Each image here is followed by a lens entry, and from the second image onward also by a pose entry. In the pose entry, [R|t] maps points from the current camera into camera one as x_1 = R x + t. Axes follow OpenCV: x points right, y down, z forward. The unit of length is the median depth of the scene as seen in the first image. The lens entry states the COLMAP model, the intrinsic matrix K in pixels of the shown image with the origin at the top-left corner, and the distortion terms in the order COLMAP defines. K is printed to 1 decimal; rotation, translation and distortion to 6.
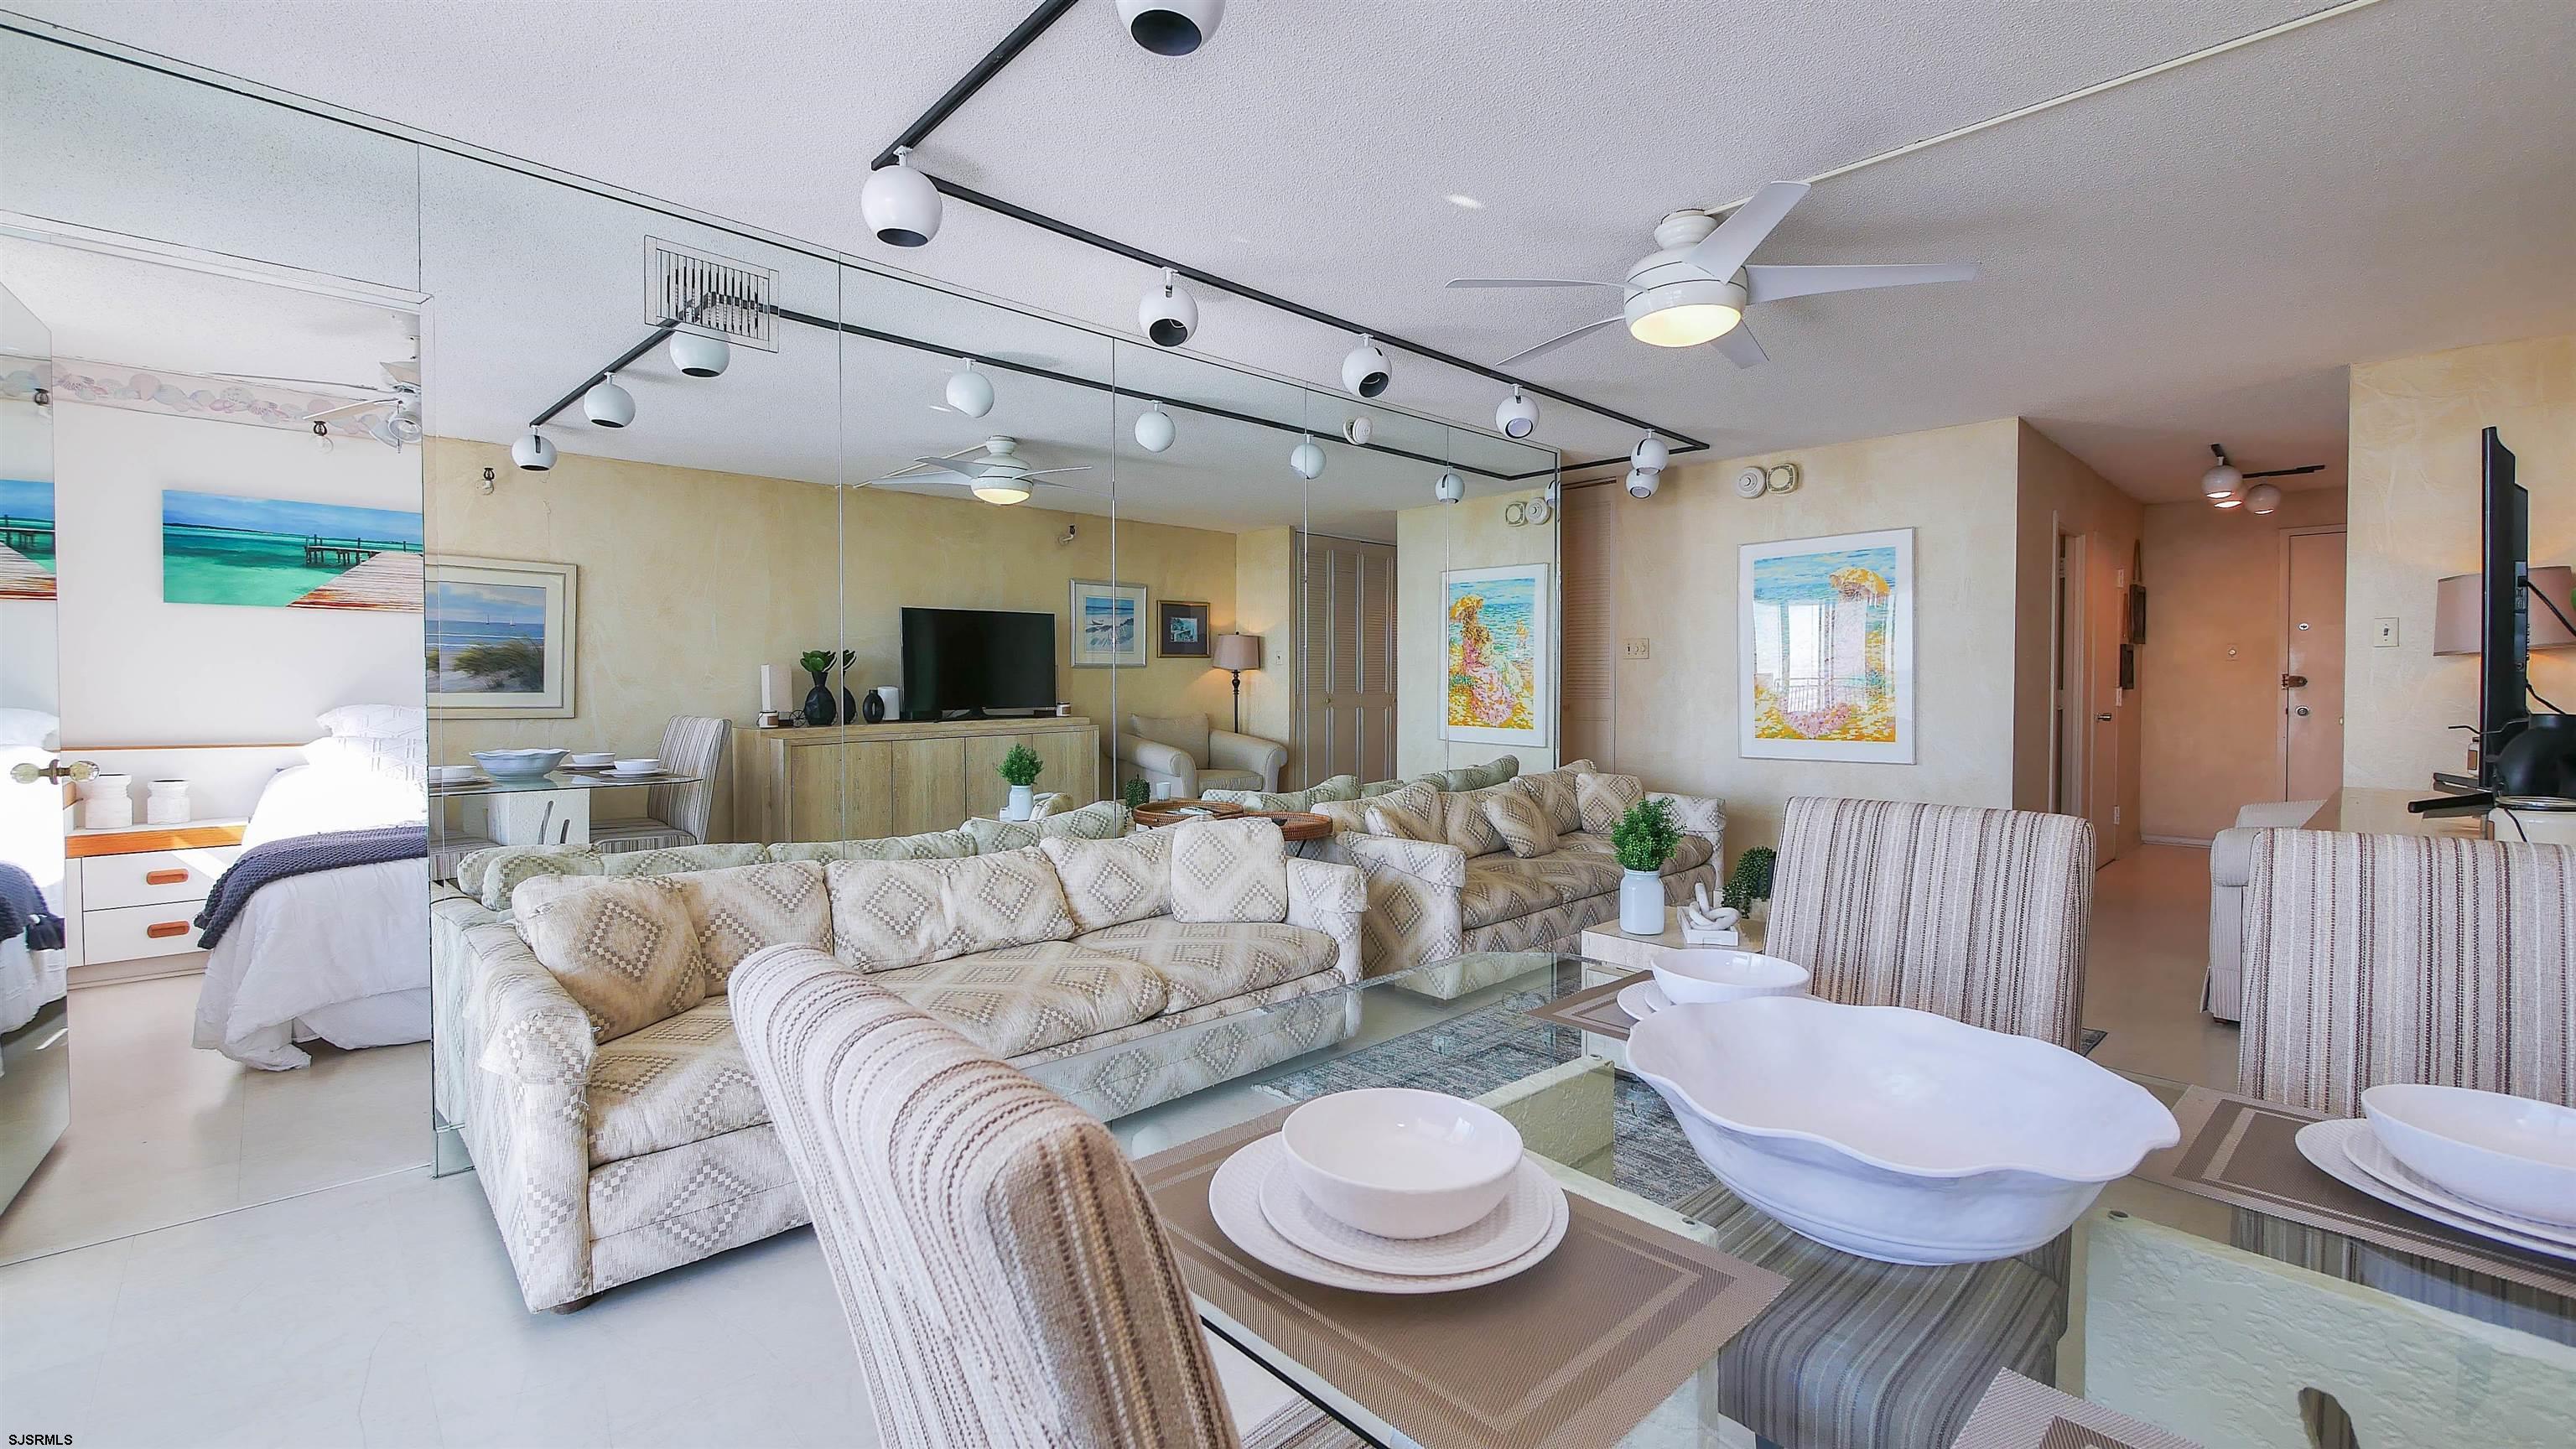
lens RADIAL K [[1061.0, 0, 1299.6], [0, 1061.0, 712.4], [0, 0, 1]] dist [-0.010217, 0.001417]
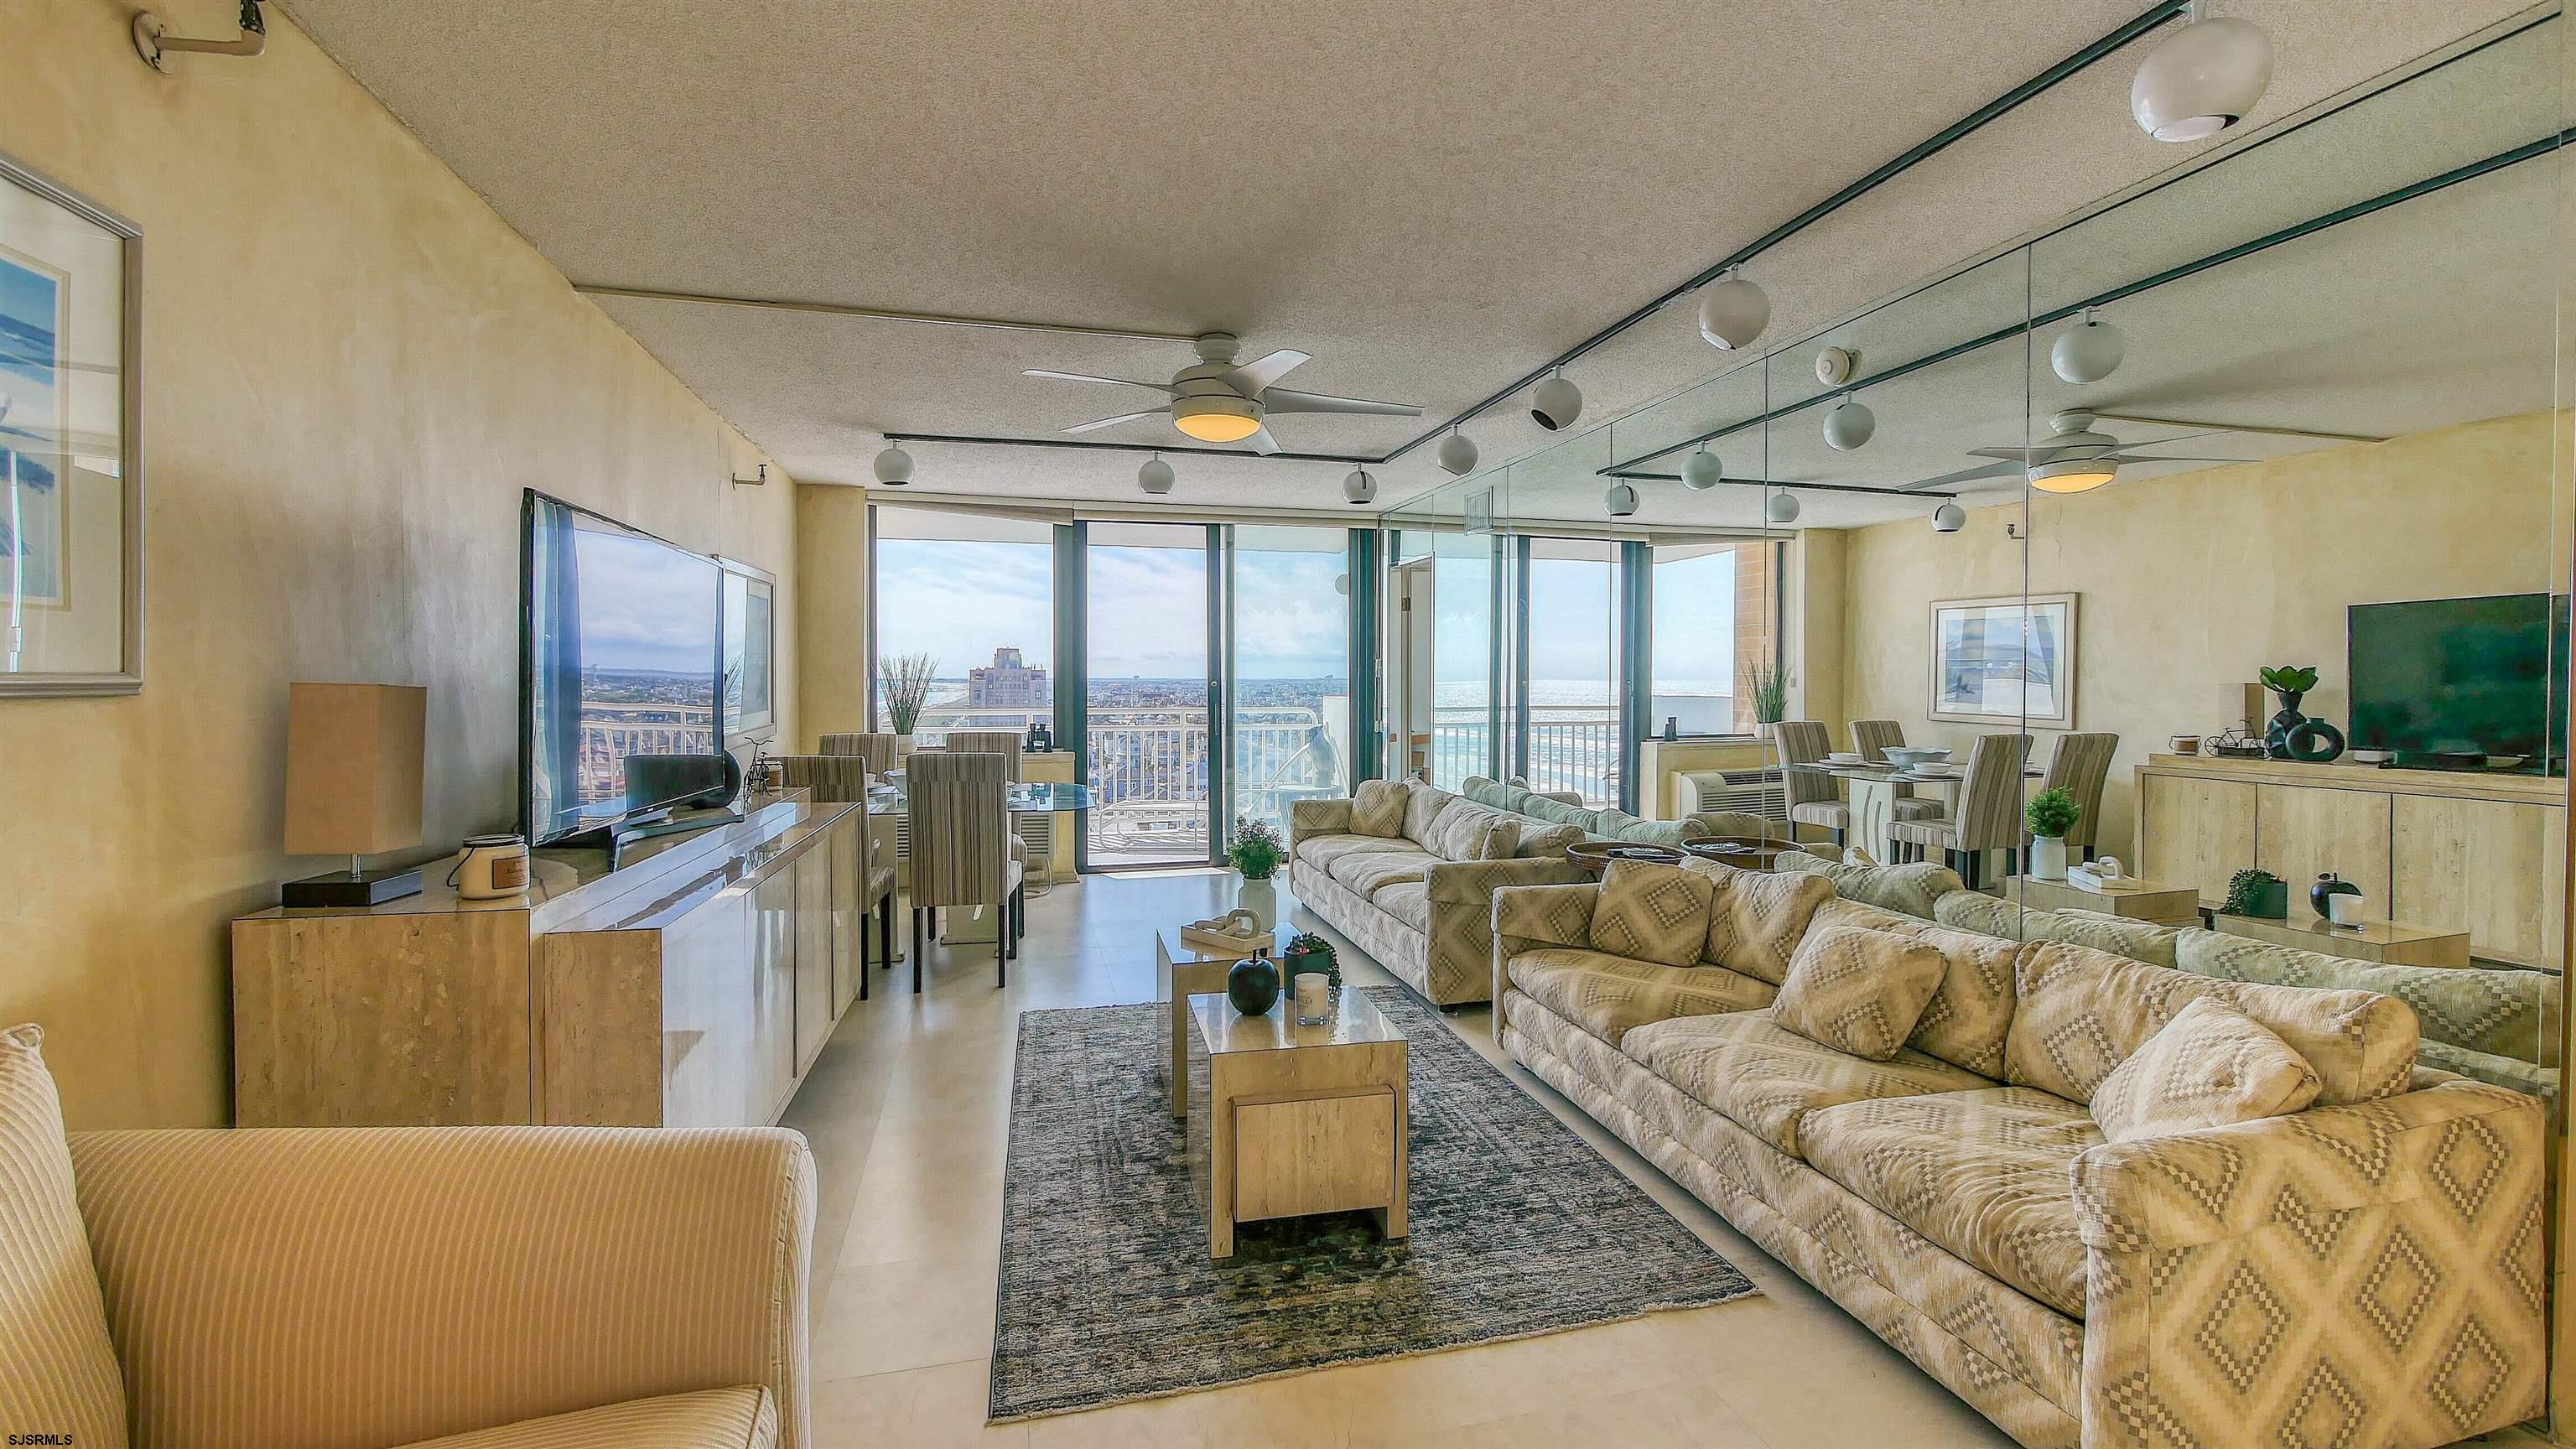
lens RADIAL K [[1061.0, 0, 1288.7], [0, 1061.0, 687.1], [0, 0, 1]] dist [-0.010217, 0.001417]
pose [[-0.494843, 0.008037, -0.868945, 0.737281], [-0.023781, 0.999457, 0.022787, -0.051227], [0.868657, 0.031941, -0.494384, 0.890949]]
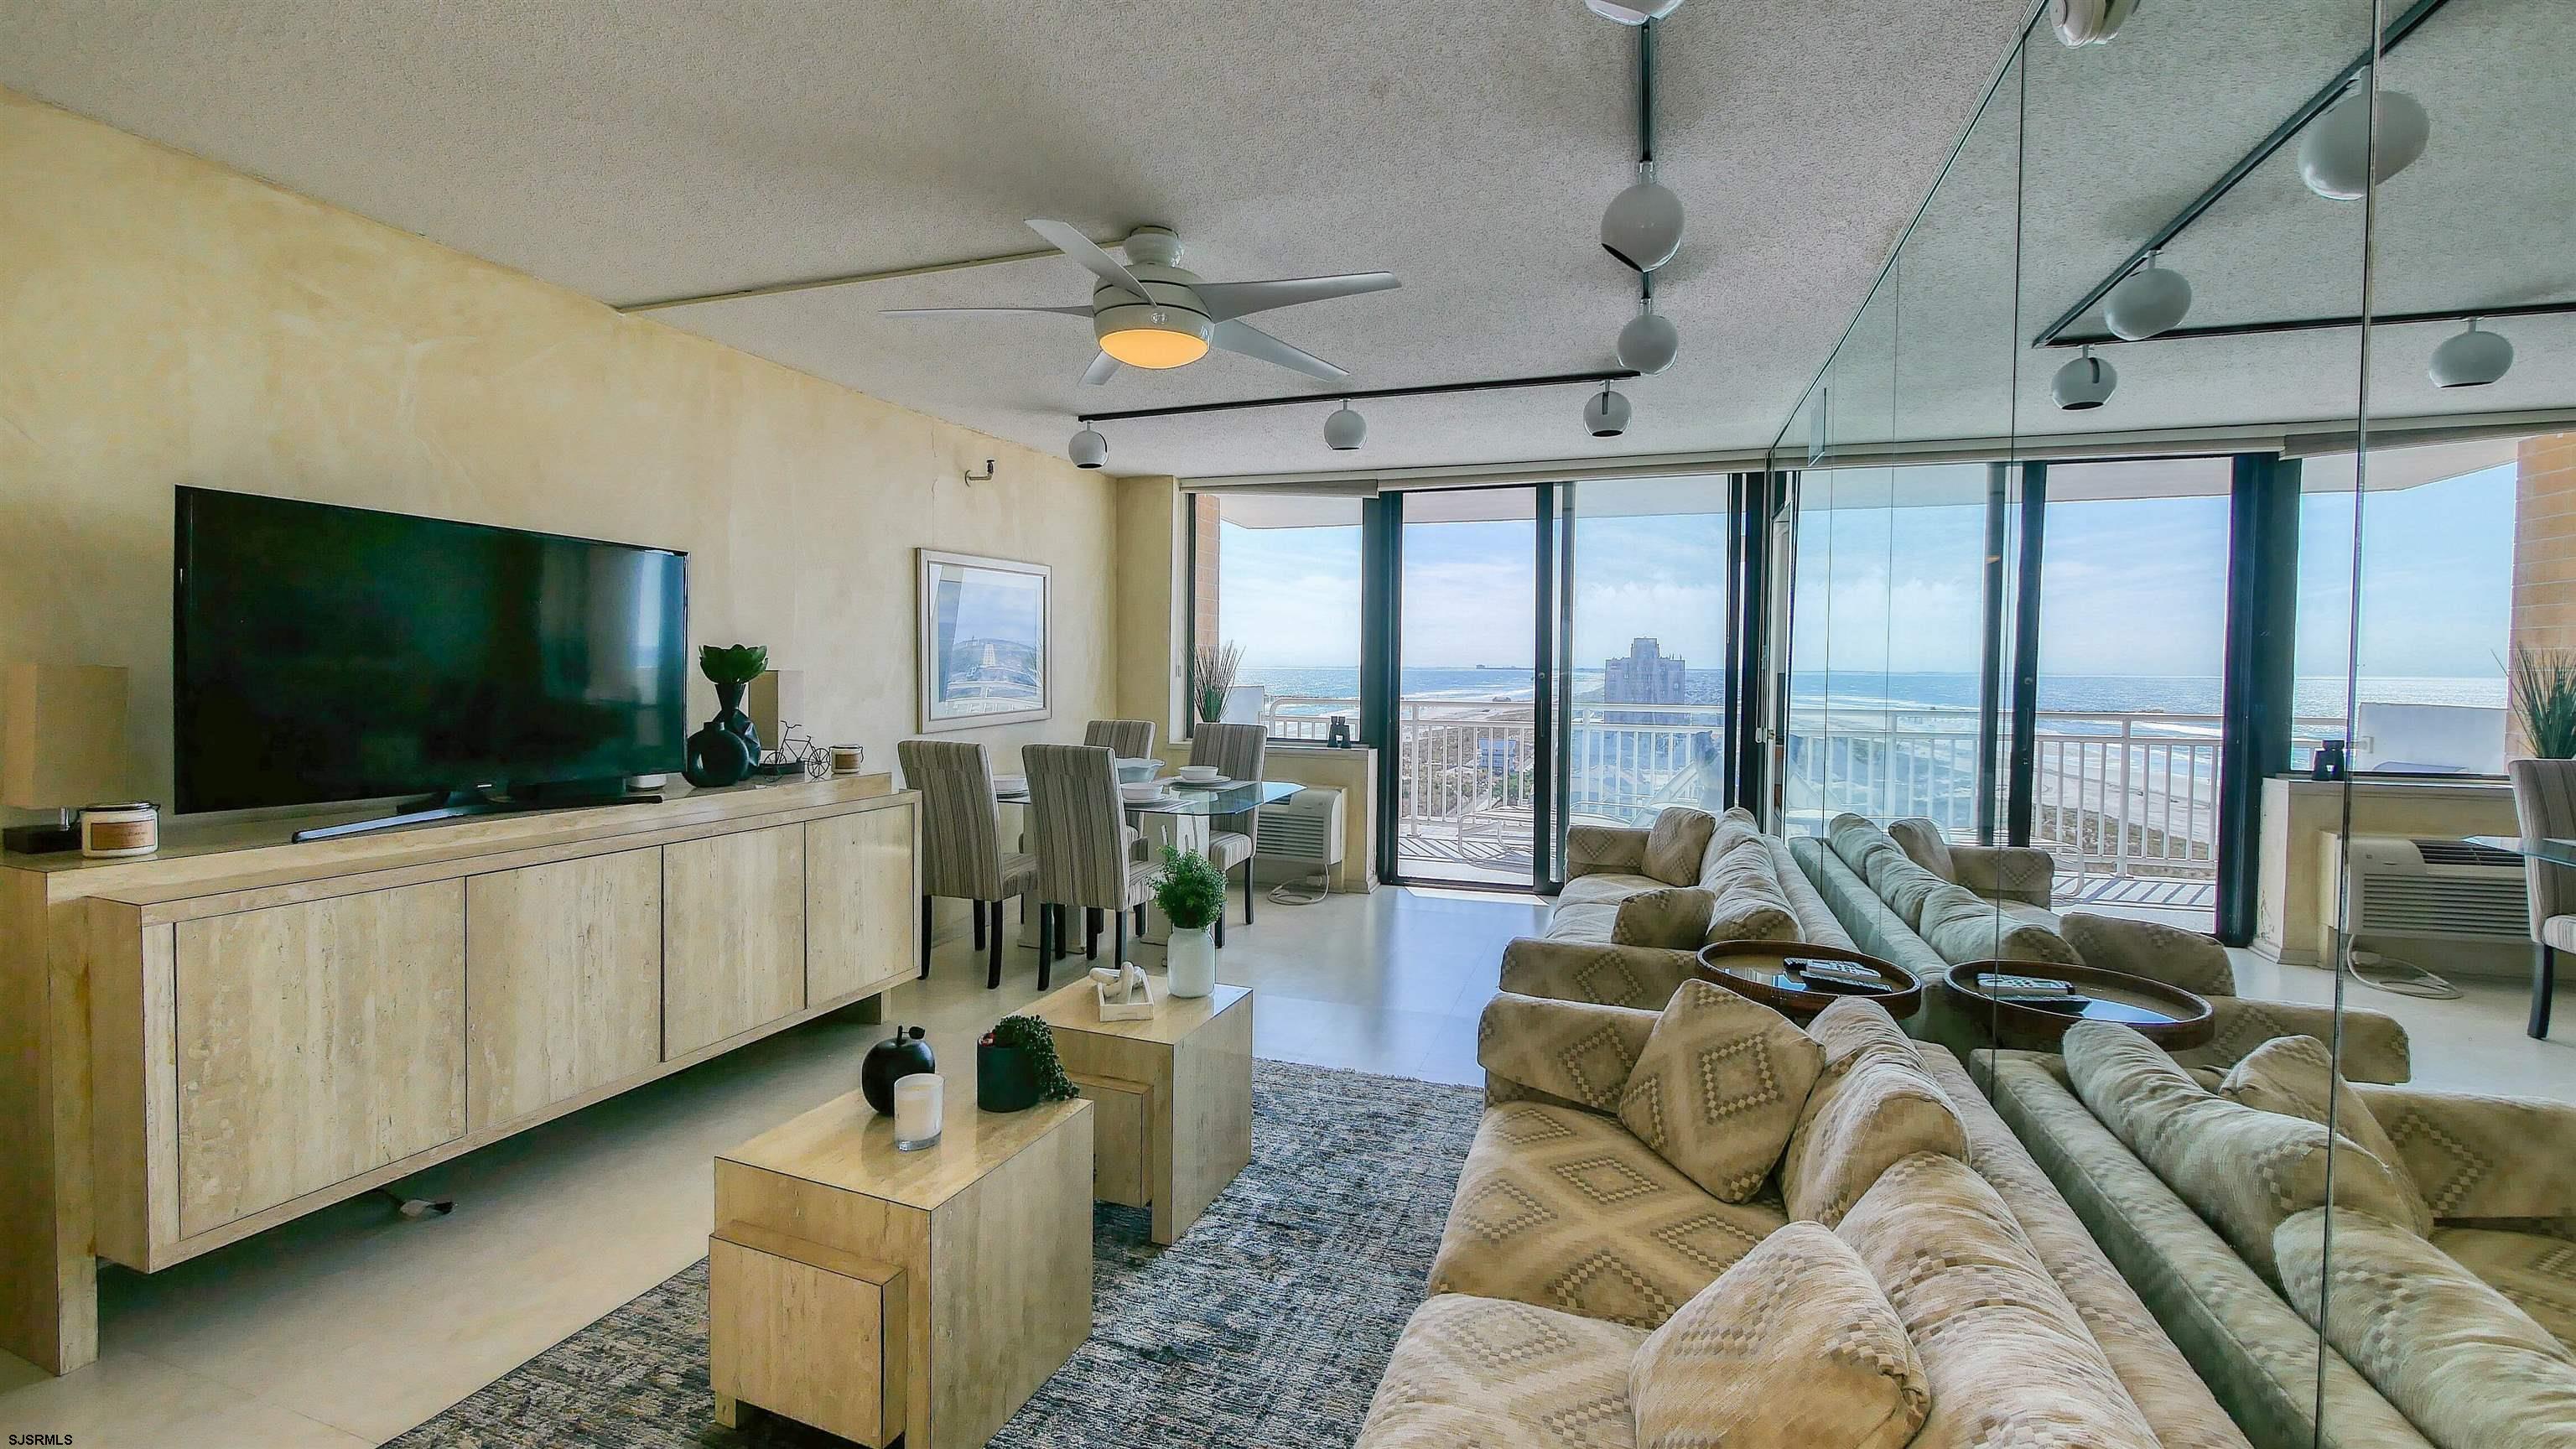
lens RADIAL K [[1061.0, 0, 1286.4], [0, 1061.0, 688.5], [0, 0, 1]] dist [-0.010217, 0.001417]
pose [[-0.892860, 0.002586, -0.450326, 0.366382], [-0.020423, 0.998722, 0.046227, -0.055489], [0.449870, 0.050471, -0.891667, 1.020494]]
